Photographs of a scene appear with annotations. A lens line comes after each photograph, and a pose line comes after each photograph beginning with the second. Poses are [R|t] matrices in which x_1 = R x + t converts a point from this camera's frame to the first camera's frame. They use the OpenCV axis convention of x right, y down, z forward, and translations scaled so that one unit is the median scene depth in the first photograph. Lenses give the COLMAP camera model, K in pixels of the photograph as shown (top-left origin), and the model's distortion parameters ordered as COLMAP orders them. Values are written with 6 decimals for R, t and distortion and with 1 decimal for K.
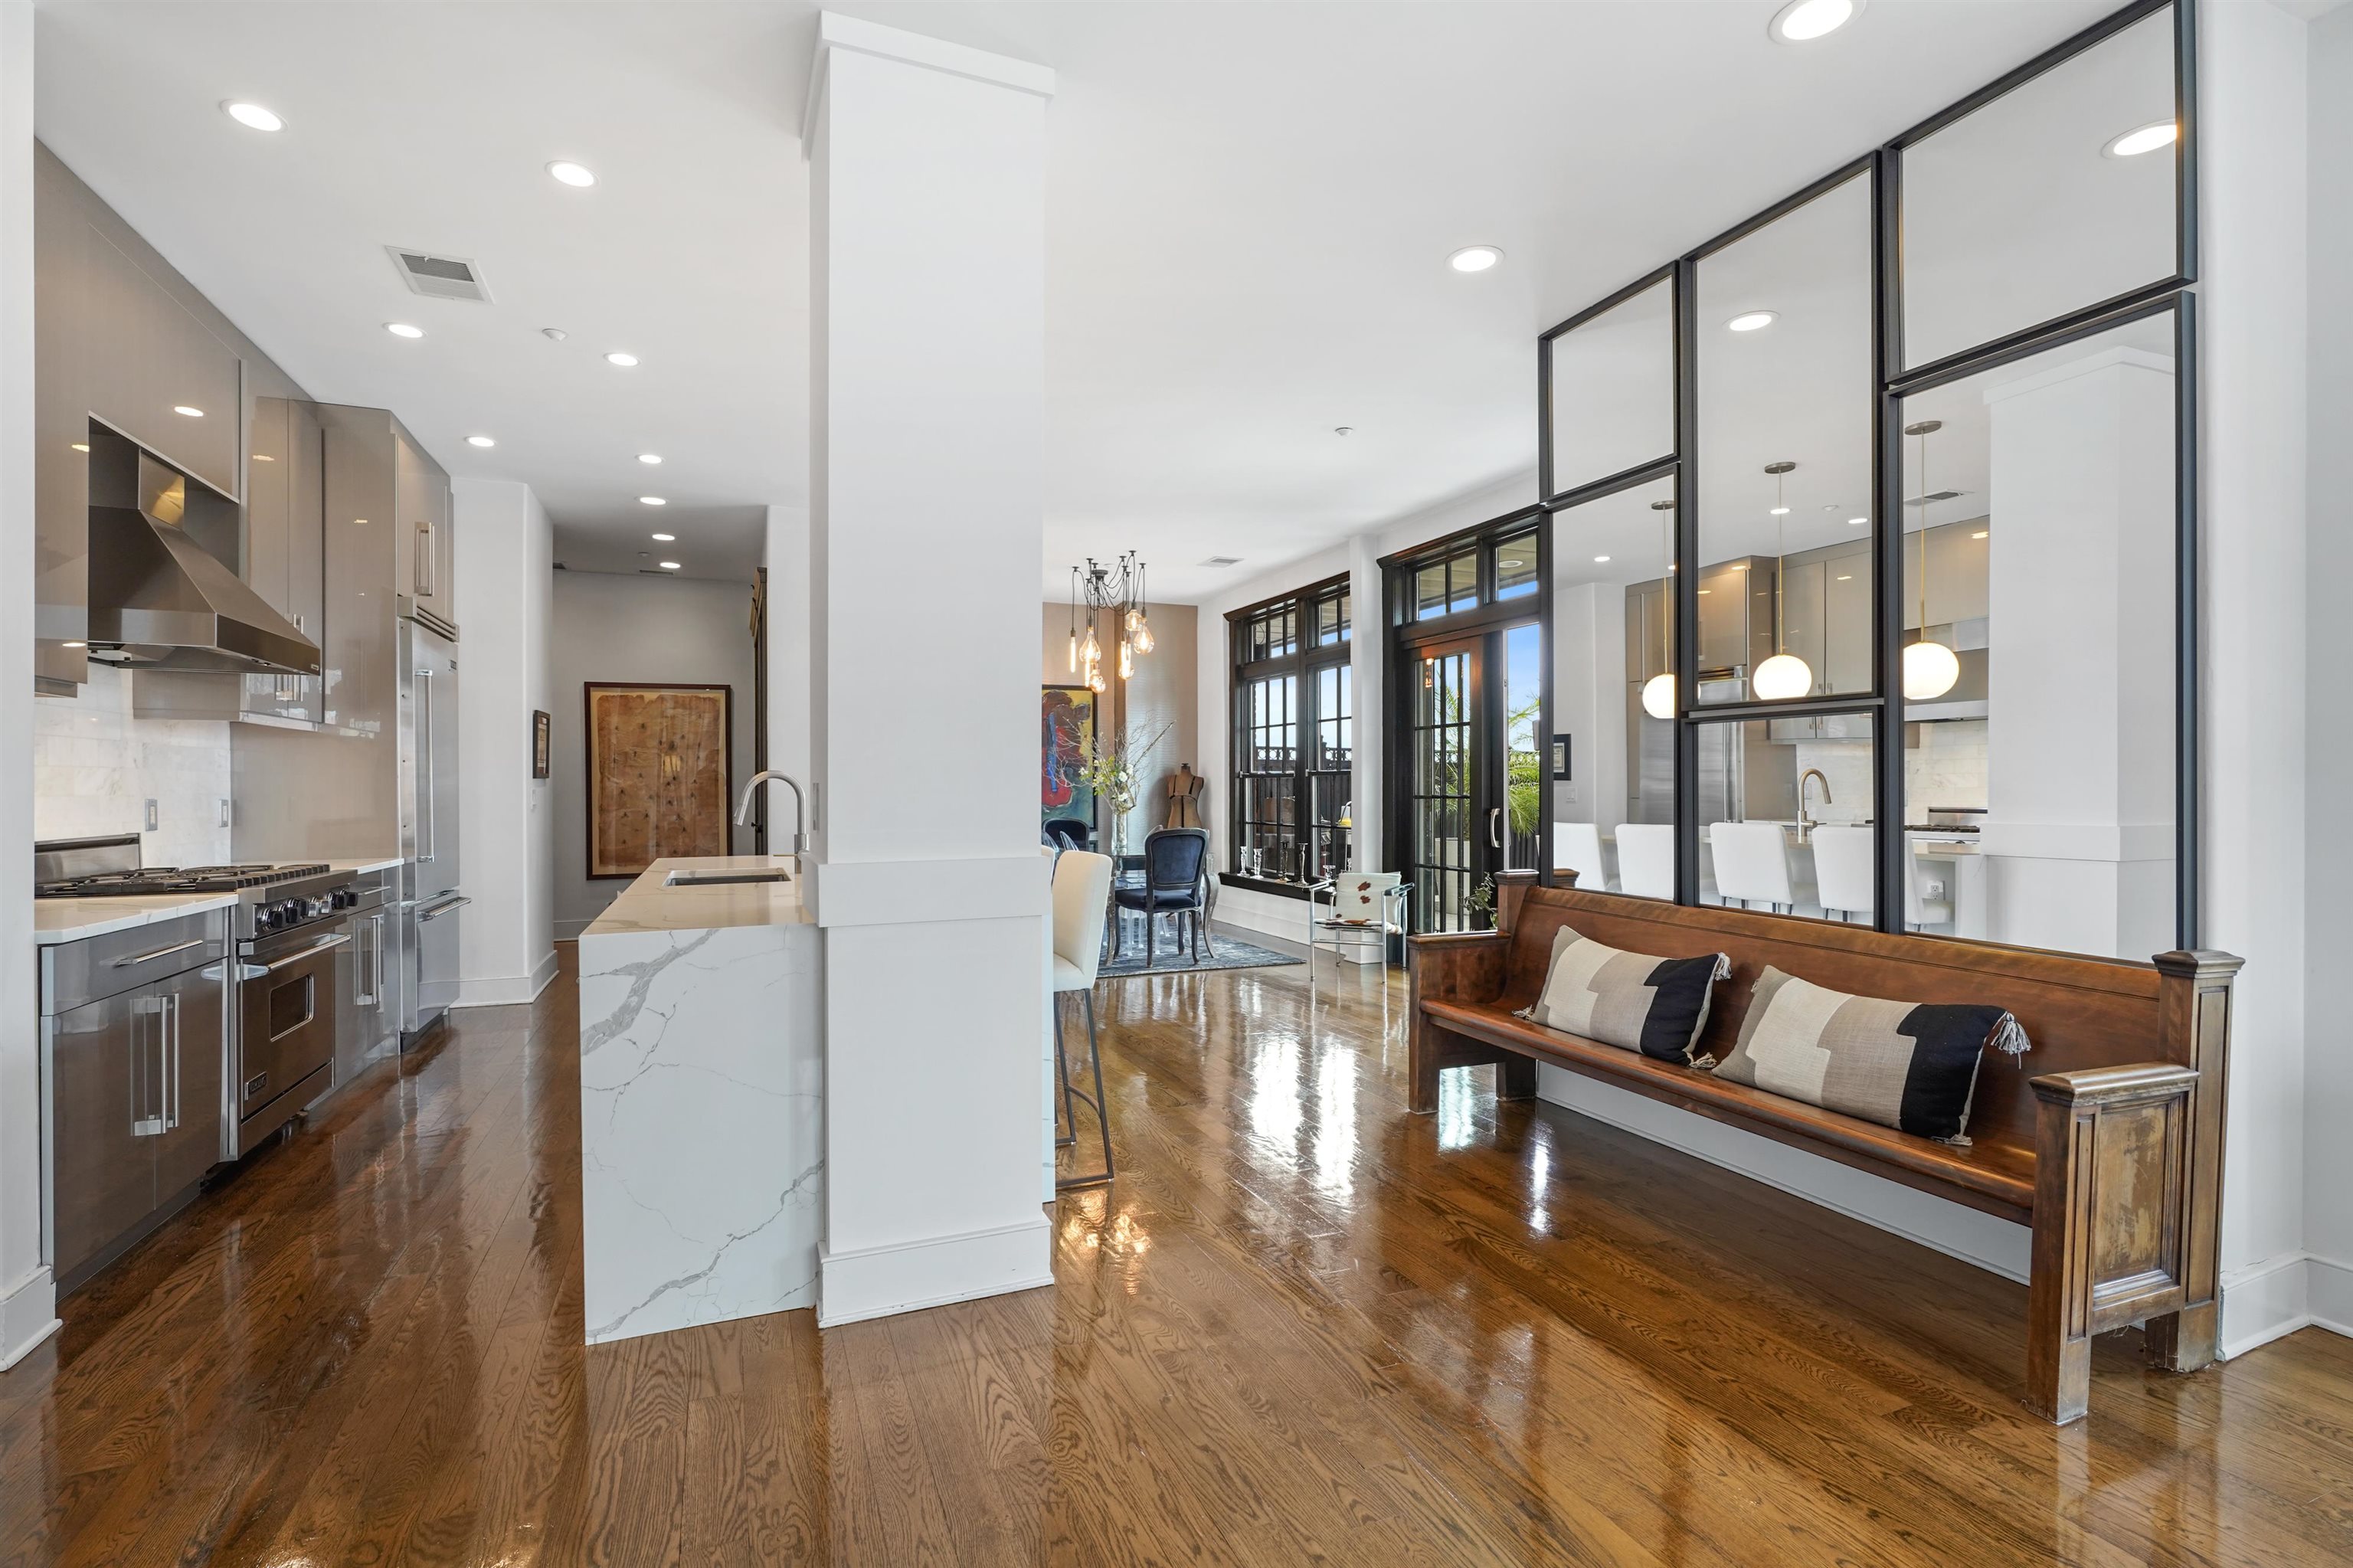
lens RADIAL K [[1074.5, 0, 1175.2], [0, 1074.5, 787.8], [0, 0, 1]] dist [-0.001162, 0.000471]
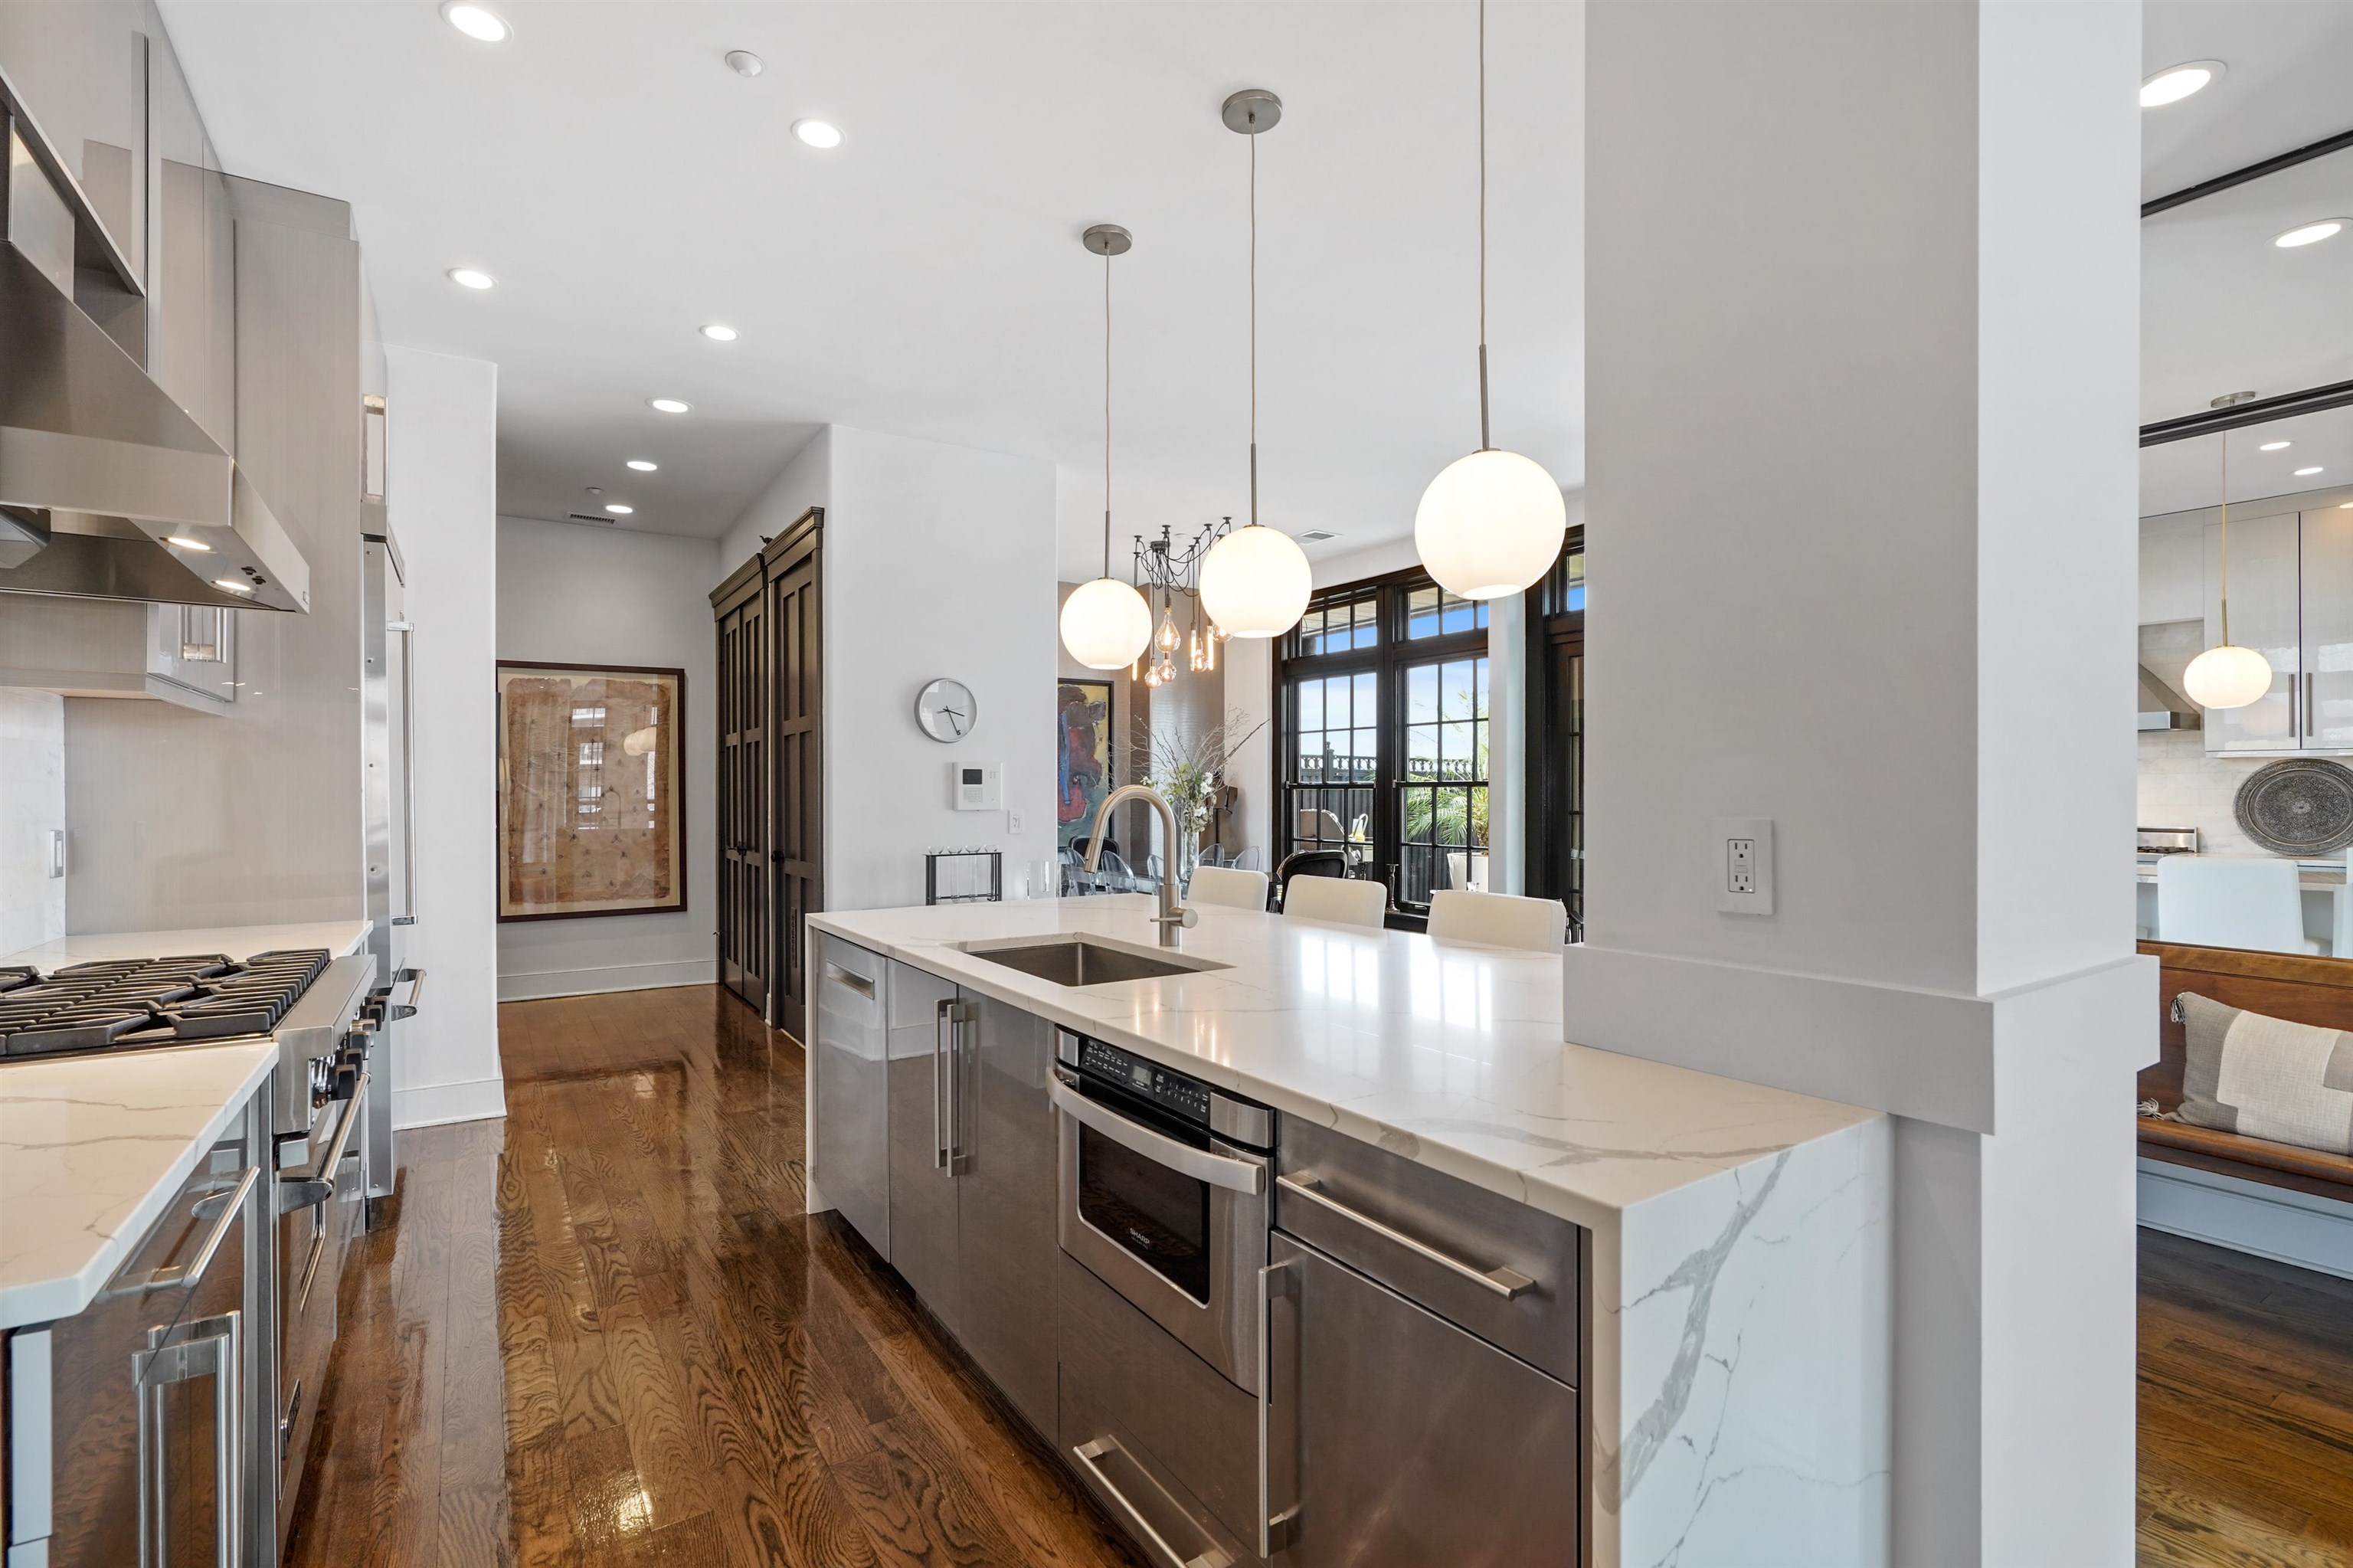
lens RADIAL K [[1074.5, 0, 1182.0], [0, 1074.5, 789.9], [0, 0, 1]] dist [-0.001162, 0.000471]
pose [[0.982838, 0.001121, 0.184466, -0.214591], [-0.000223, 0.999988, -0.004887, -0.004182], [-0.184469, 0.004762, 0.982827, 0.173207]]
